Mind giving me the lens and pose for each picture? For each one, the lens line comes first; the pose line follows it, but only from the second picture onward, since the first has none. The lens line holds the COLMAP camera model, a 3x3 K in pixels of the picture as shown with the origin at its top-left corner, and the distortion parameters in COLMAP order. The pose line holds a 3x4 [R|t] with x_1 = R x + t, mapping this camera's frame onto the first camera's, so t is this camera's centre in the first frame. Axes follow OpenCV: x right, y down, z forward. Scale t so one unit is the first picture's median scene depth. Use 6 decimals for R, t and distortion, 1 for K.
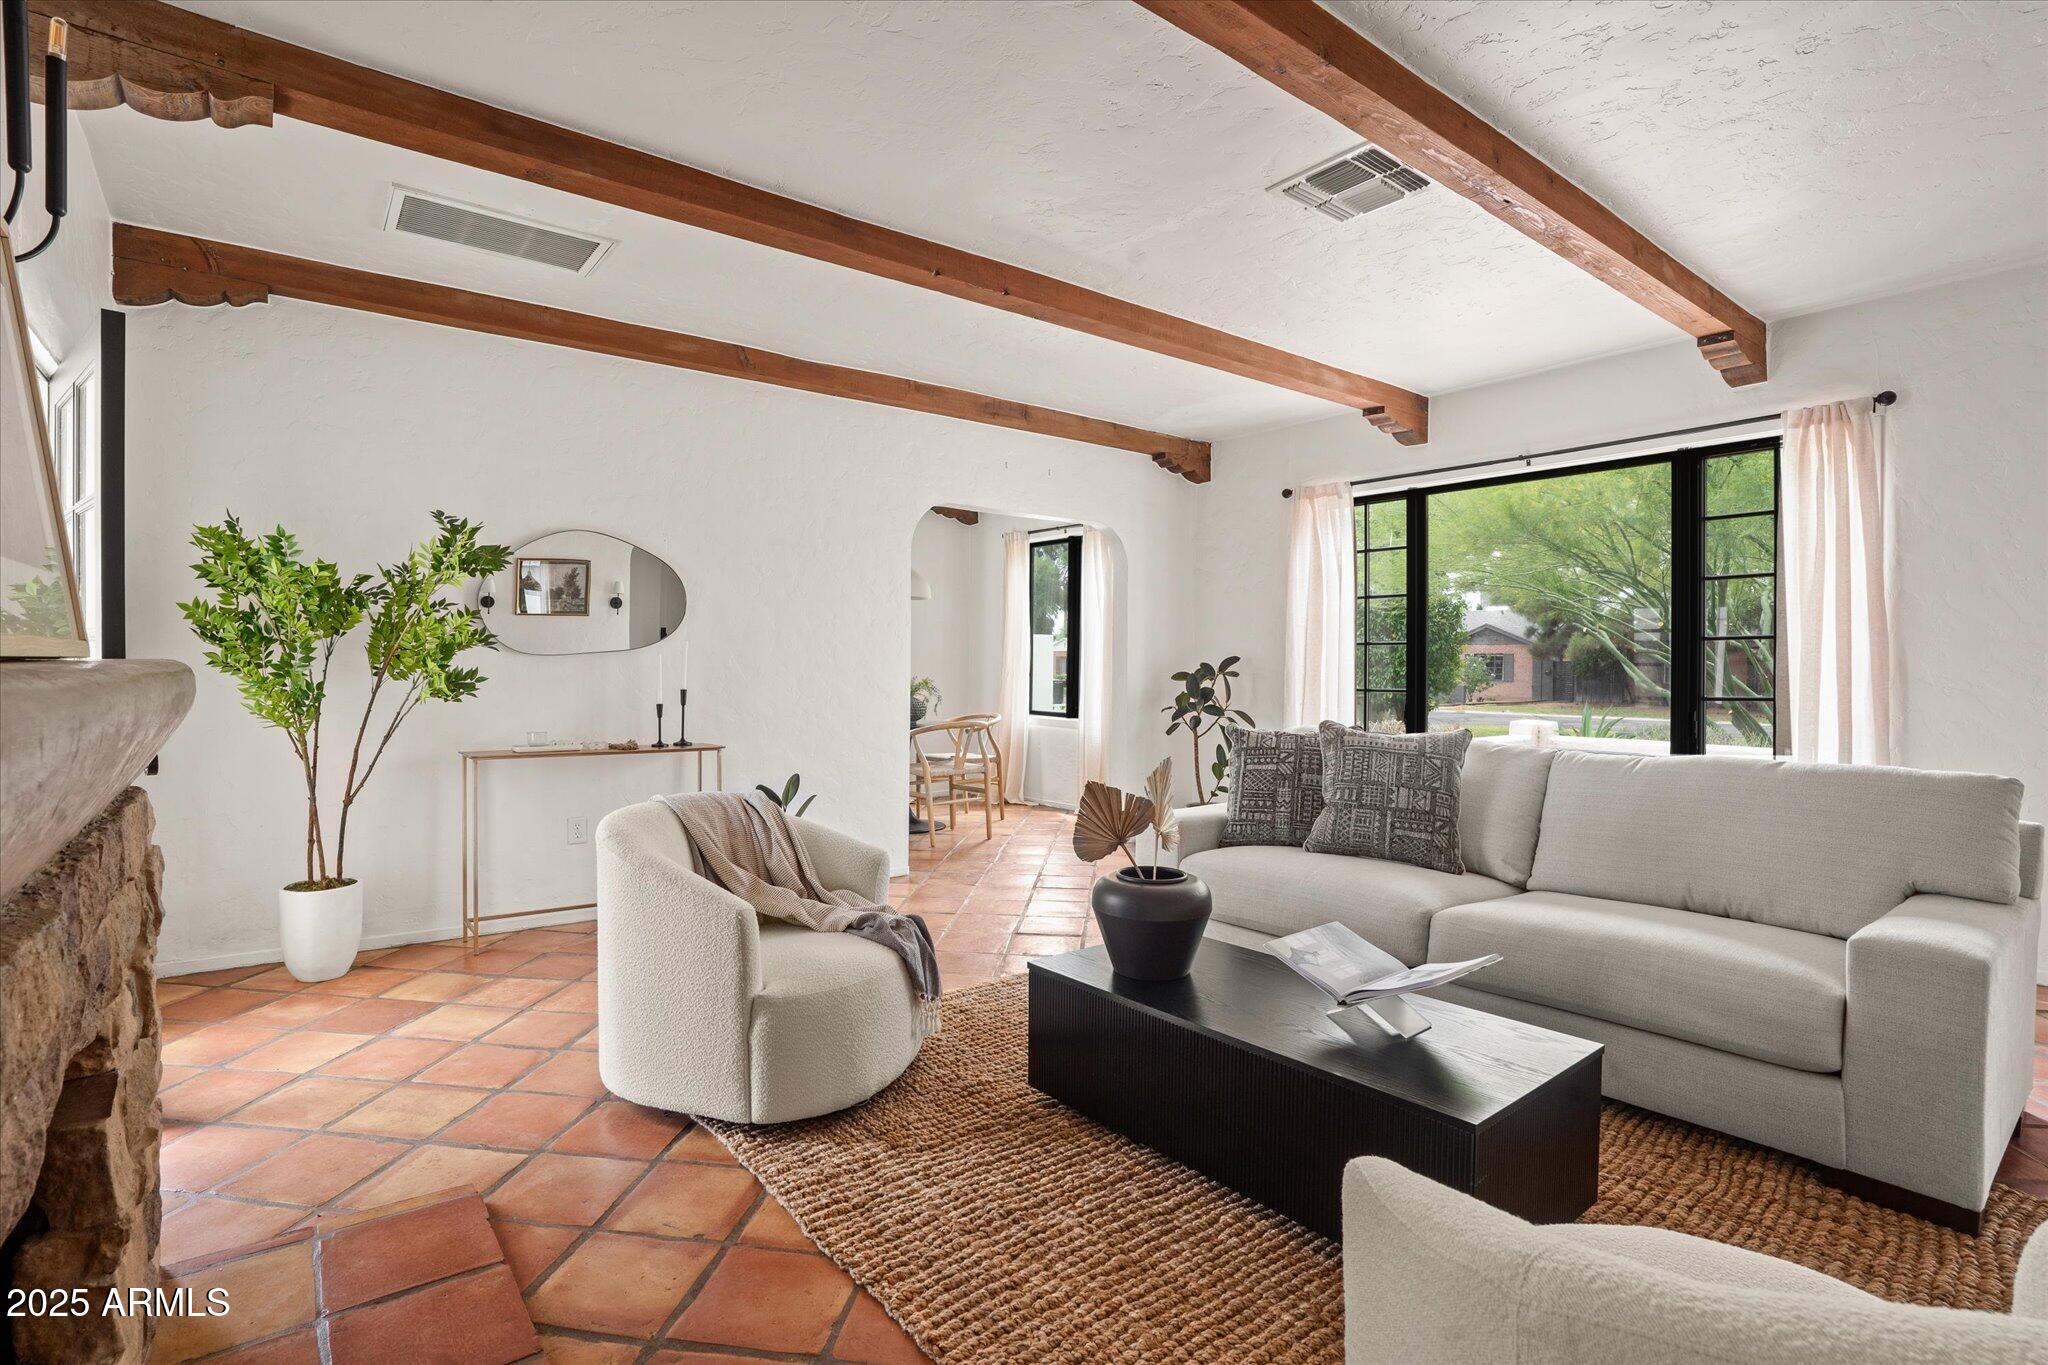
lens RADIAL K [[987.2, 0, 1020.4], [0, 987.2, 681.2], [0, 0, 1]] dist [-0.071966, 0.028575]
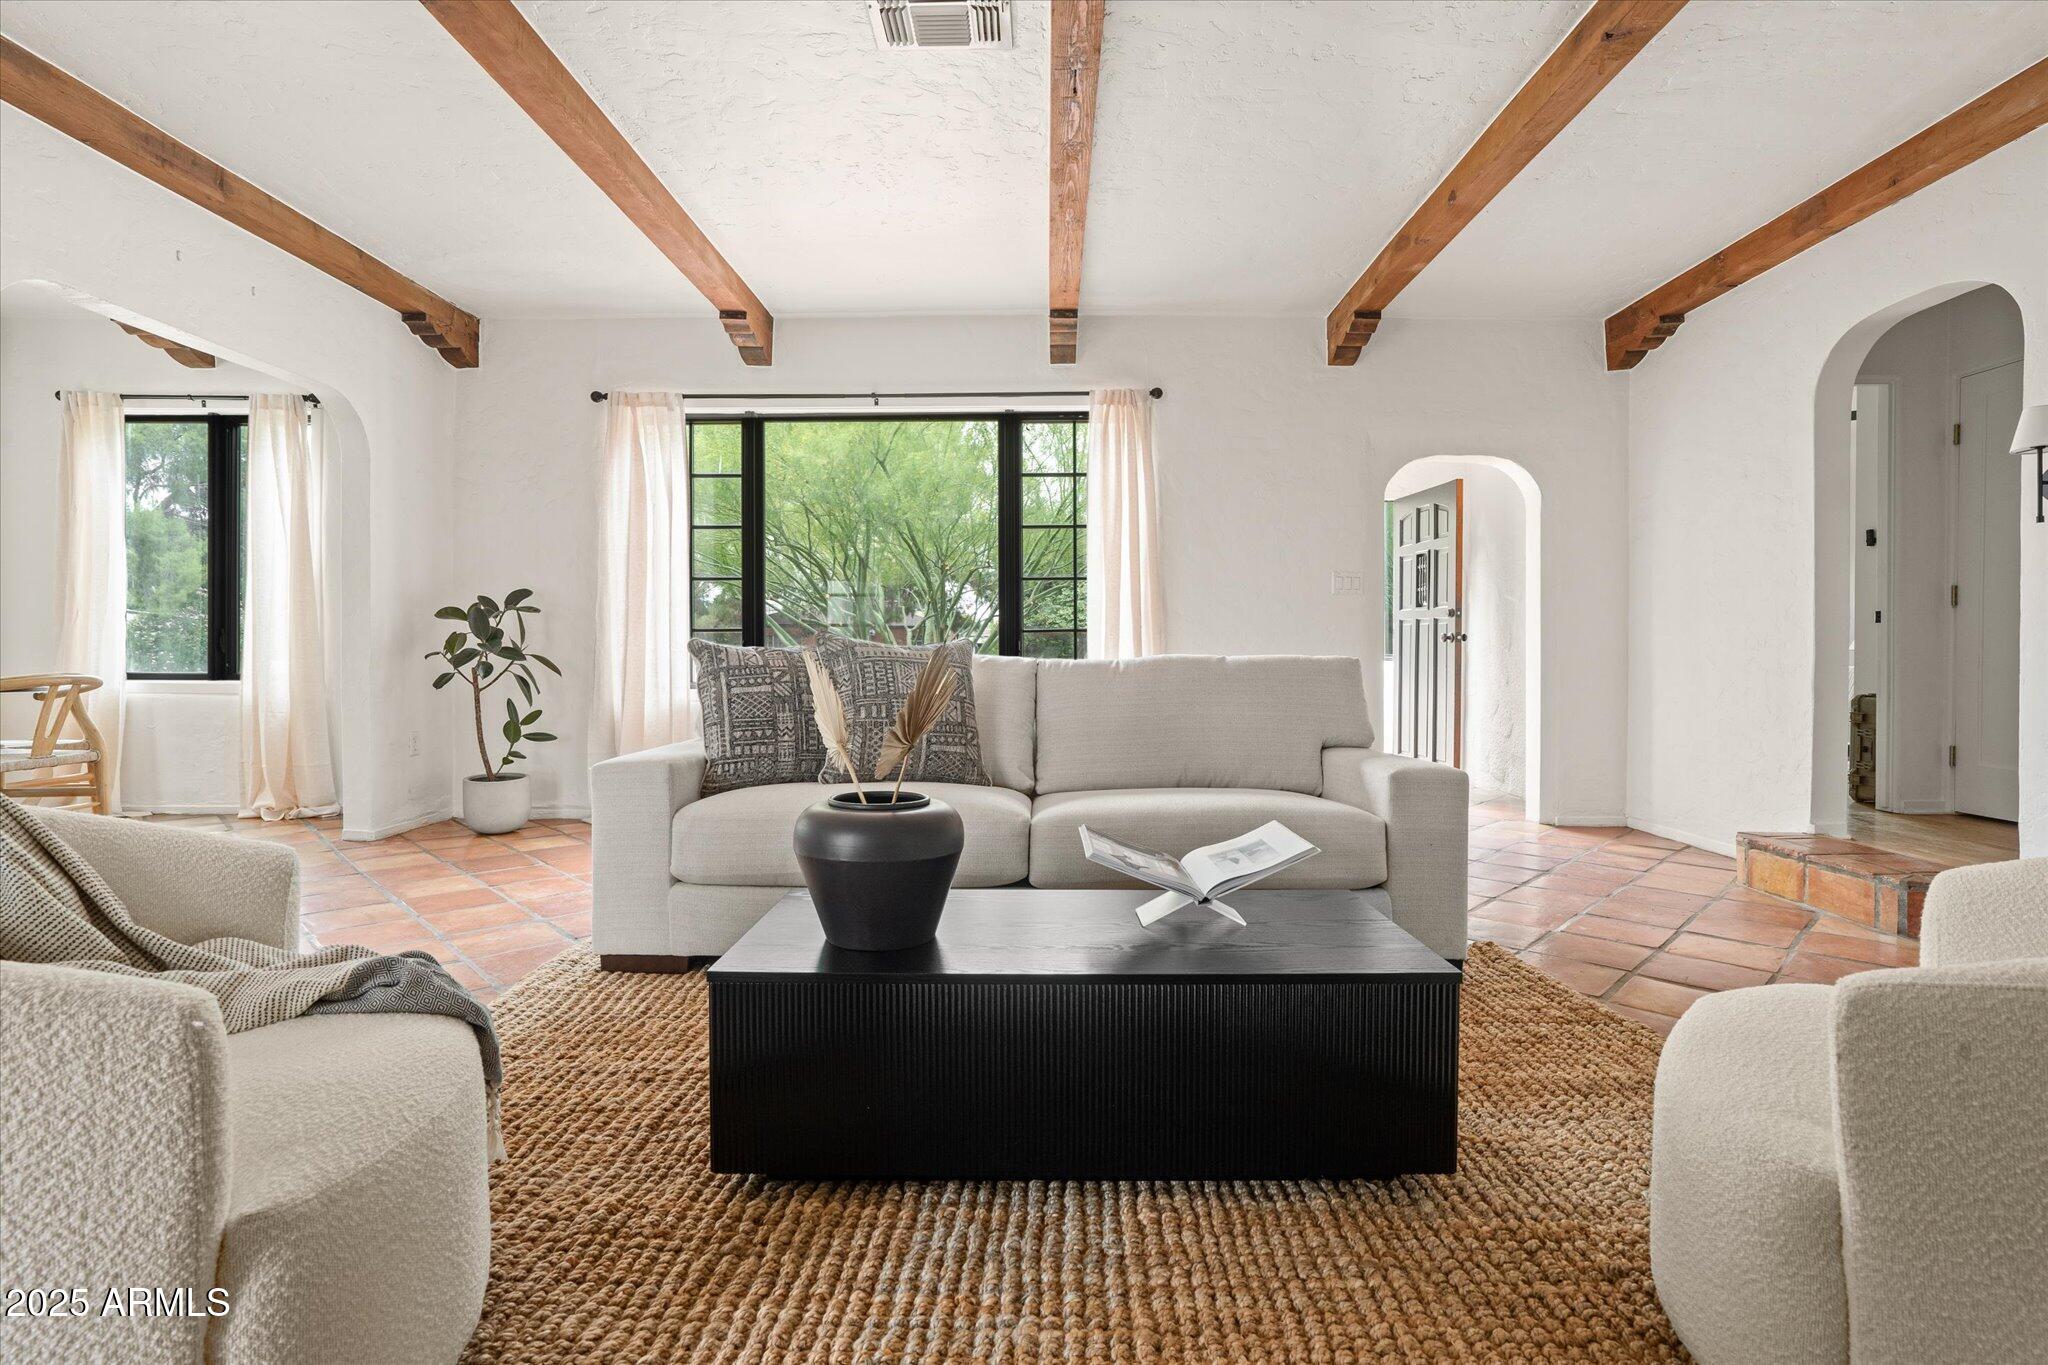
lens RADIAL K [[955.4, 0, 1024.0], [0, 955.4, 682.5], [0, 0, 1]] dist [-0.036990, 0.009095]
pose [[0.627615, -0.024103, 0.778151, -0.183283], [0.012450, 0.999704, 0.020924, 0.055714], [-0.778424, -0.003444, 0.627729, 0.274575]]
